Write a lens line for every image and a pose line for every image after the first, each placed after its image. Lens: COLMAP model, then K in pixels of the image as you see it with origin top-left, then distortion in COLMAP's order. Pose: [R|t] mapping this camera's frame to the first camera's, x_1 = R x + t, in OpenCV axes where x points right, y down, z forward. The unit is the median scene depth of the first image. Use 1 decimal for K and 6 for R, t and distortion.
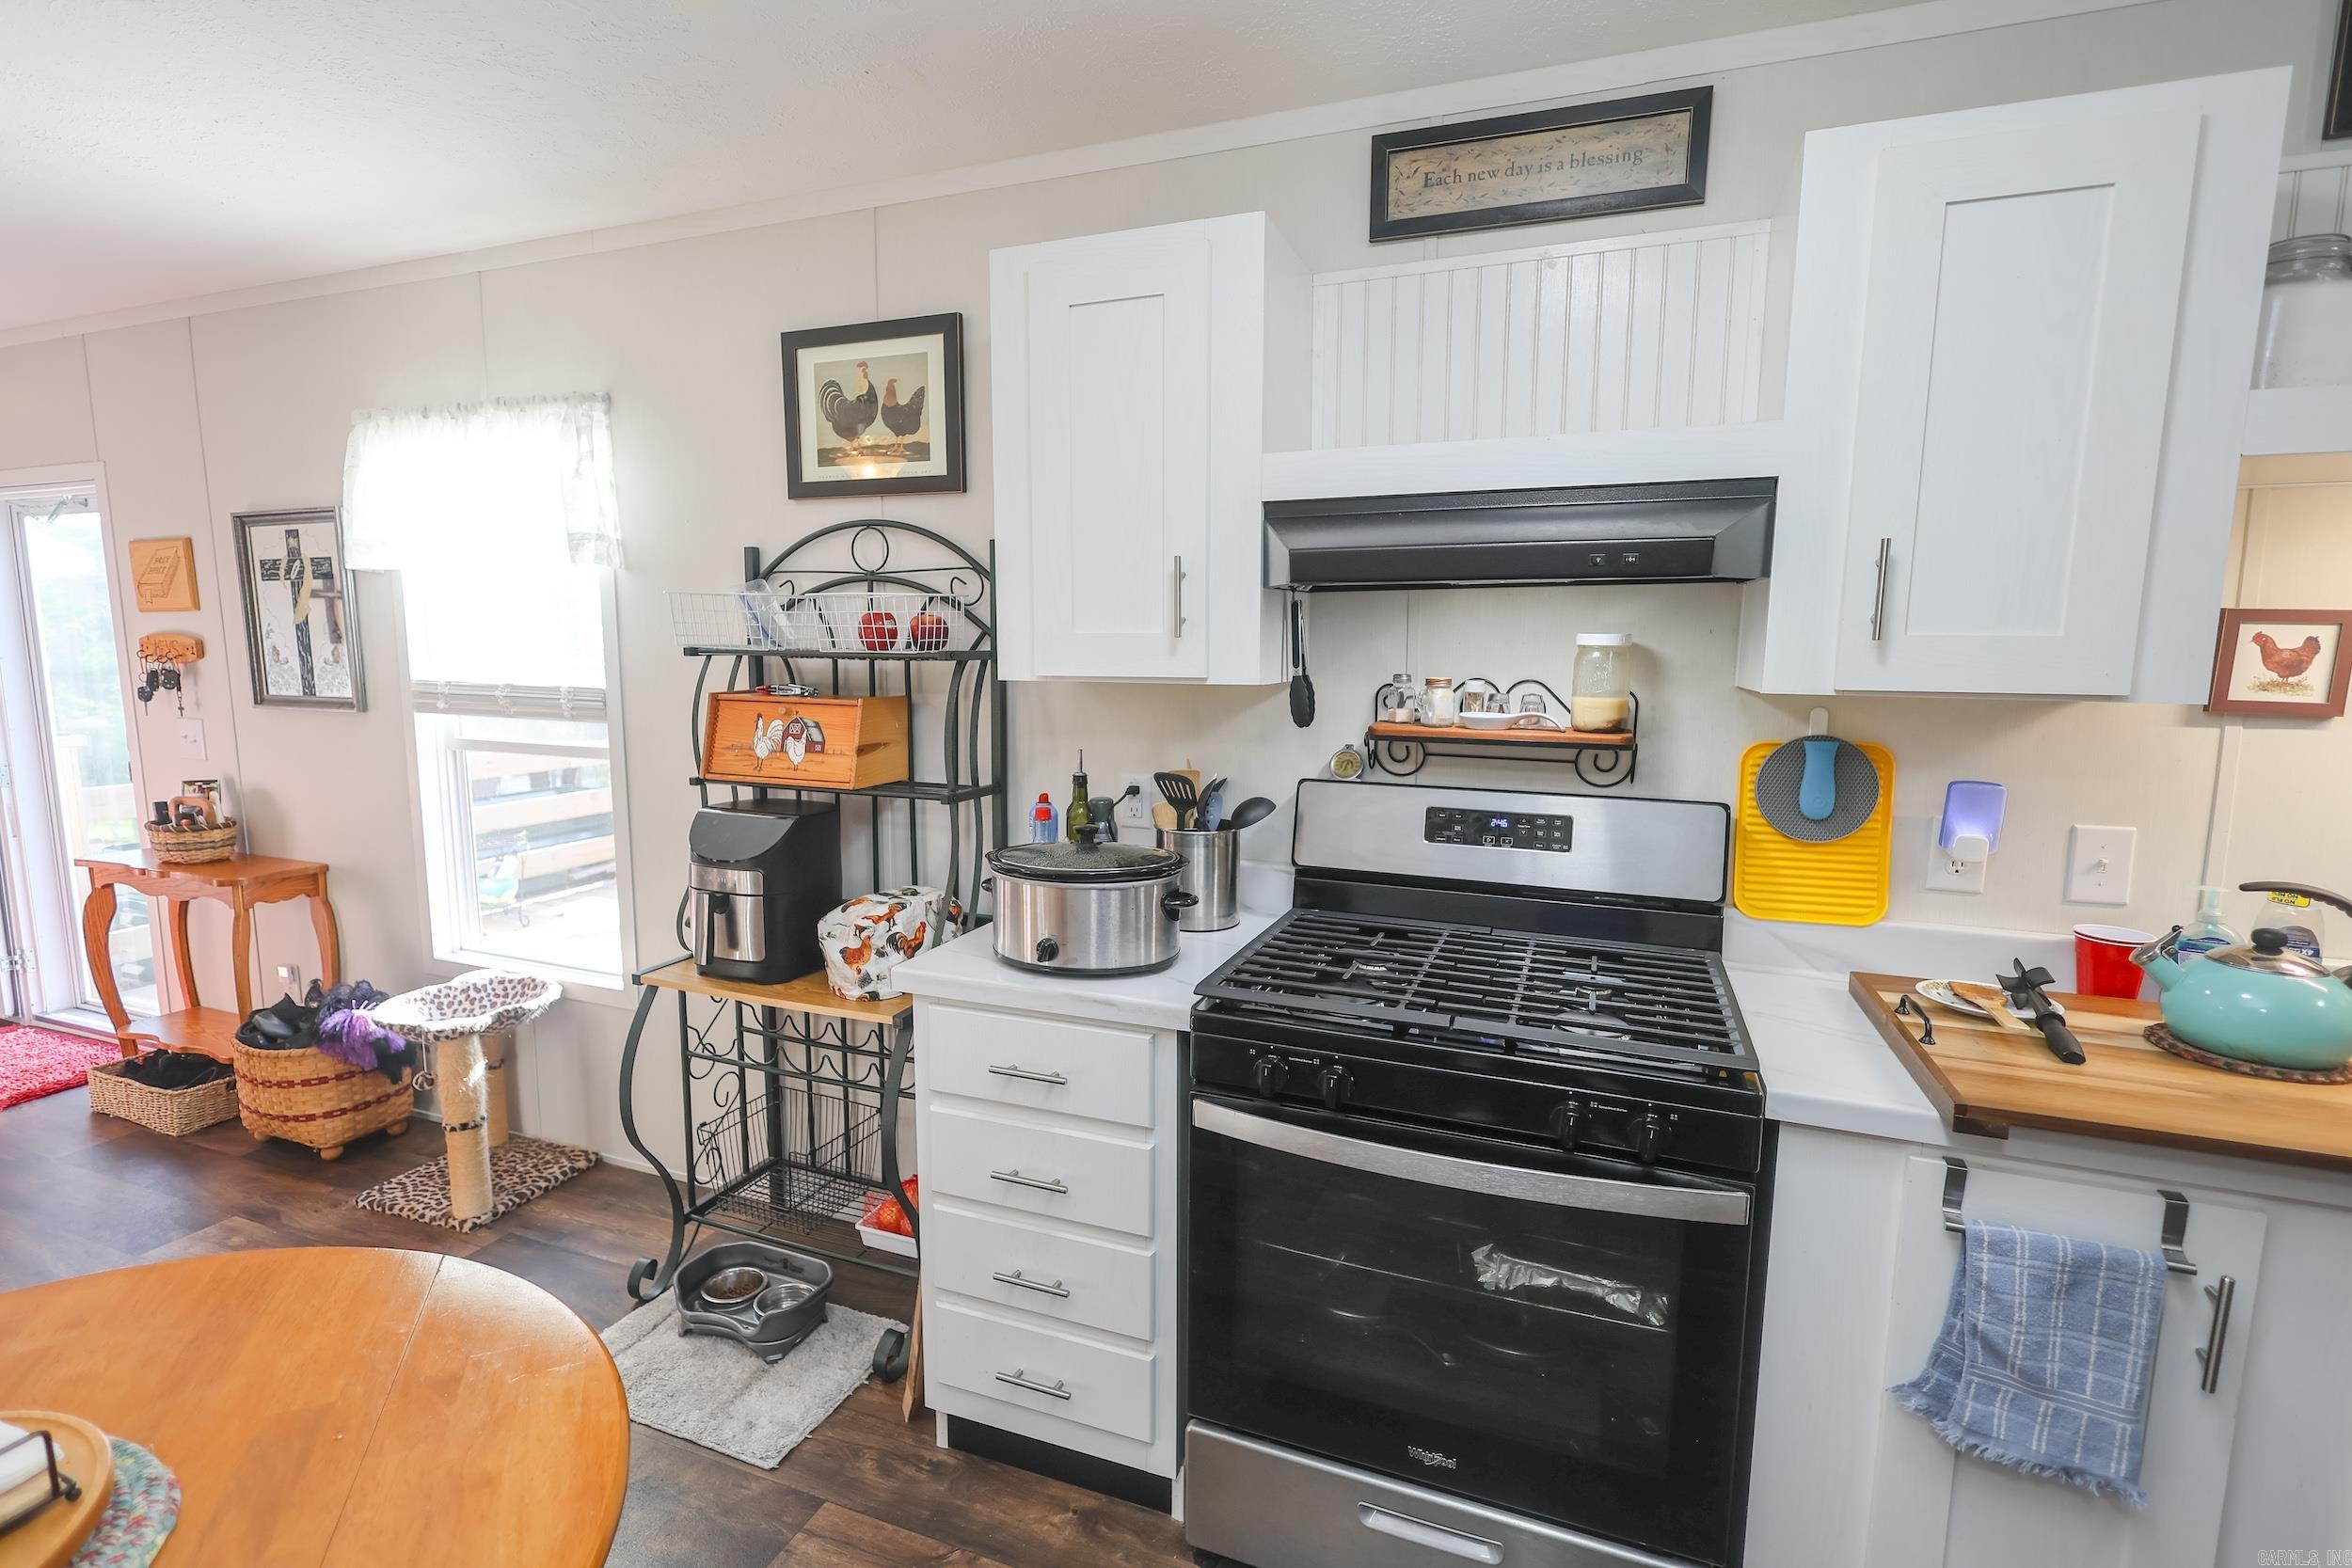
lens RADIAL K [[1085.8, 0, 1176.0], [0, 1085.8, 784.0], [0, 0, 1]] dist [0.001380, 0.000295]
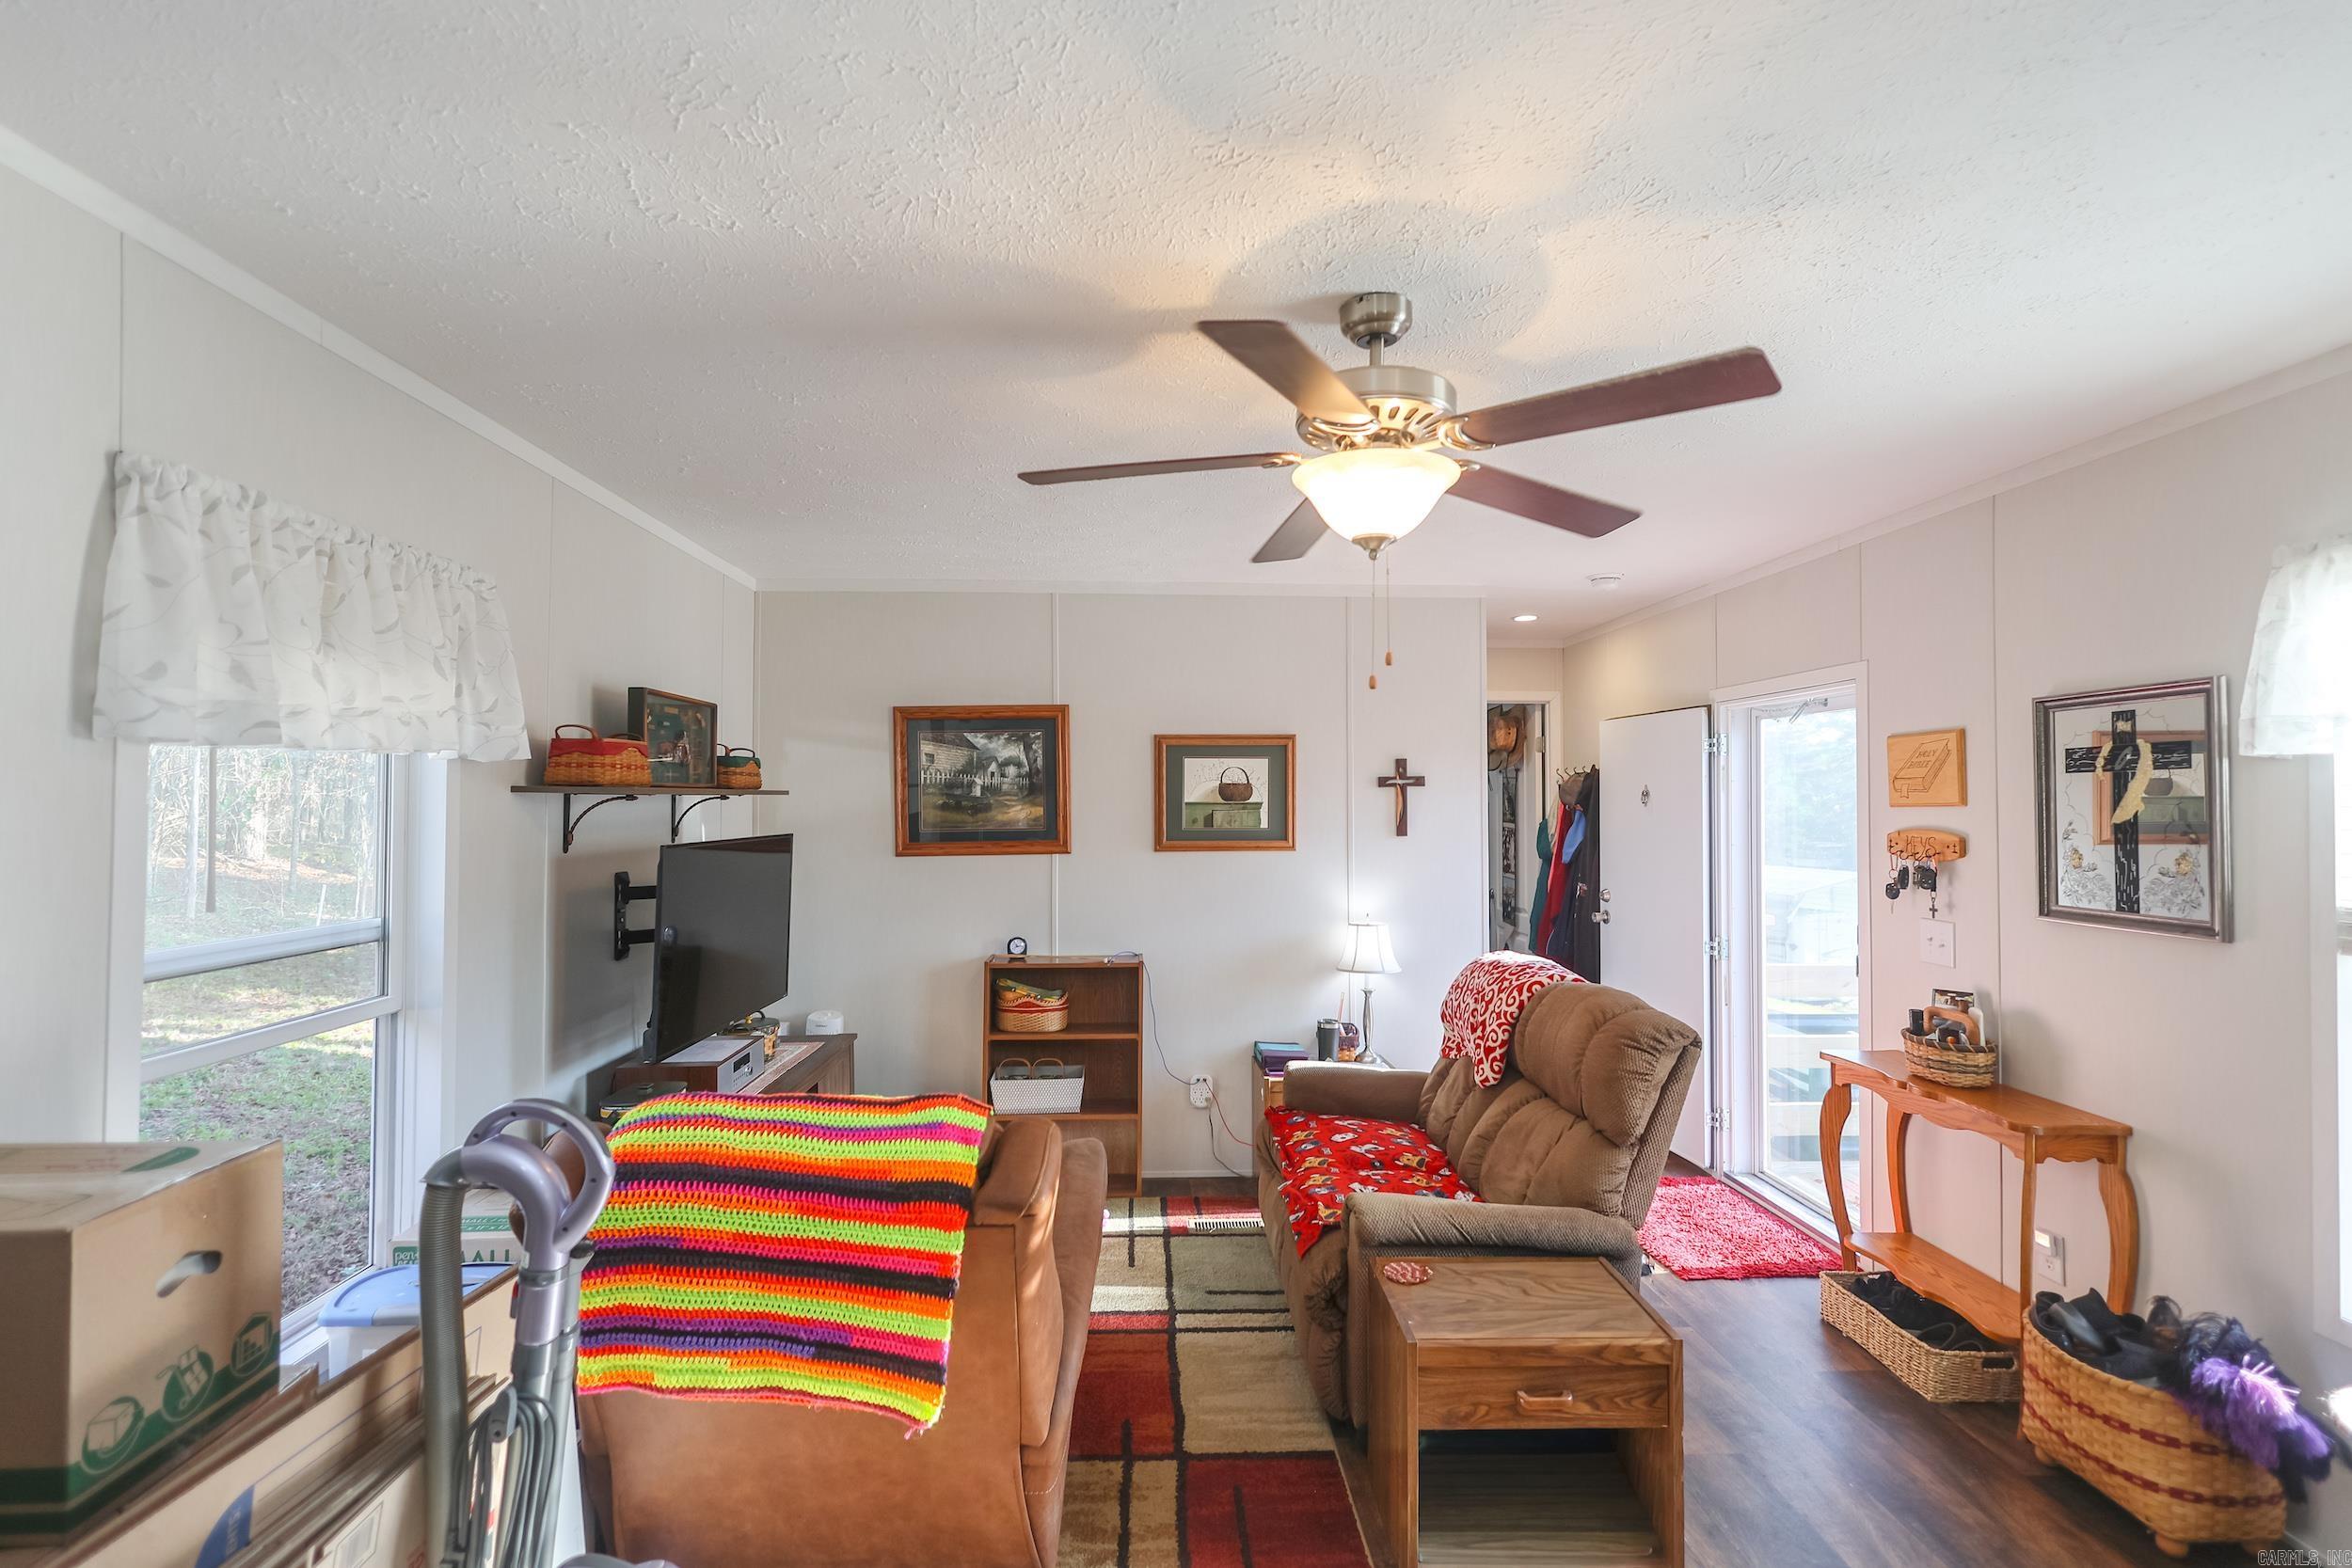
lens RADIAL K [[1085.8, 0, 1176.0], [0, 1085.8, 784.0], [0, 0, 1]] dist [0.001380, 0.000295]
pose [[0.398671, -0.021208, -0.916849, -0.333832], [-0.120667, 0.989828, -0.075365, -0.029129], [0.909121, 0.140679, 0.392057, 0.030234]]
